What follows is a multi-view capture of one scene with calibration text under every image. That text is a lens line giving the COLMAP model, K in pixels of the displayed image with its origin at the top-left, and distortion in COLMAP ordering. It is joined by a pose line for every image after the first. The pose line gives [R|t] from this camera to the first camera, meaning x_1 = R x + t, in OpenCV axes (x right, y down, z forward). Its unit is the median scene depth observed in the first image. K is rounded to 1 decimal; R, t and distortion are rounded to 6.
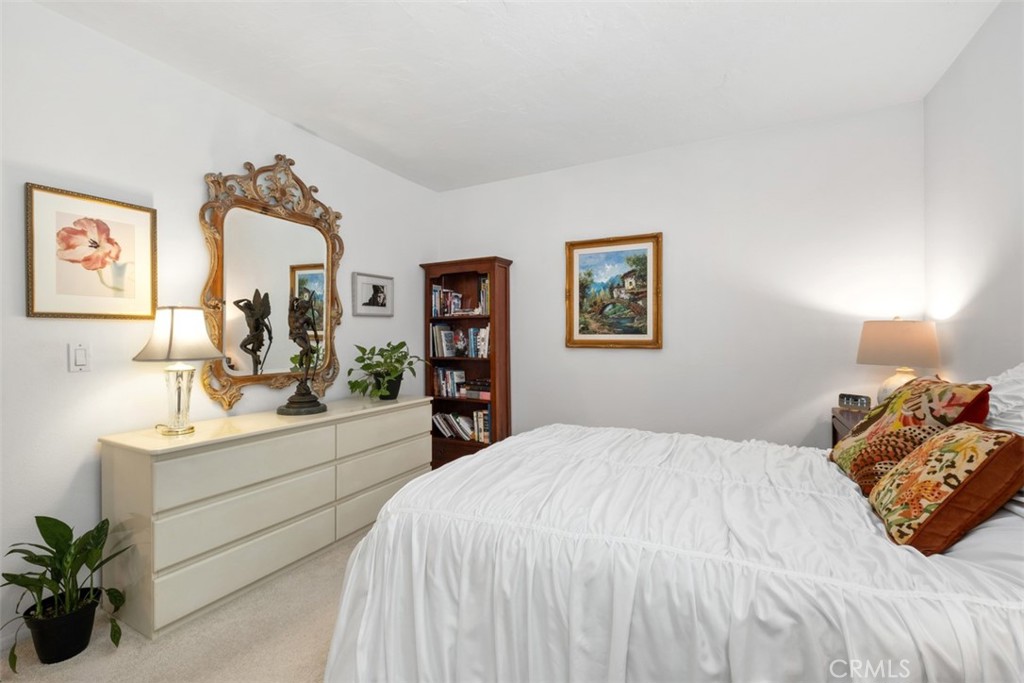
lens RADIAL K [[445.5, 0, 508.5], [0, 445.5, 336.2], [0, 0, 1]] dist [0.000638, -0.004368]
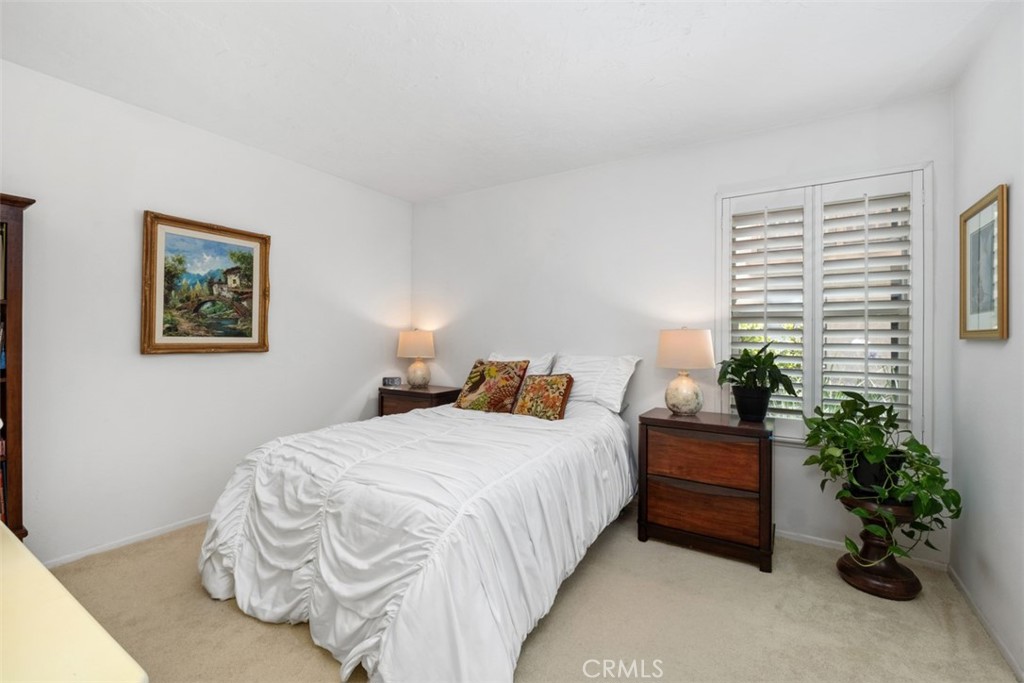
lens RADIAL K [[445.5, 0, 508.5], [0, 445.5, 336.2], [0, 0, 1]] dist [0.000638, -0.004368]
pose [[0.075641, 0.007230, 0.997109, -0.587432], [-0.006941, 0.999953, -0.006724, -0.003568], [-0.997111, -0.006412, 0.075688, 0.366939]]
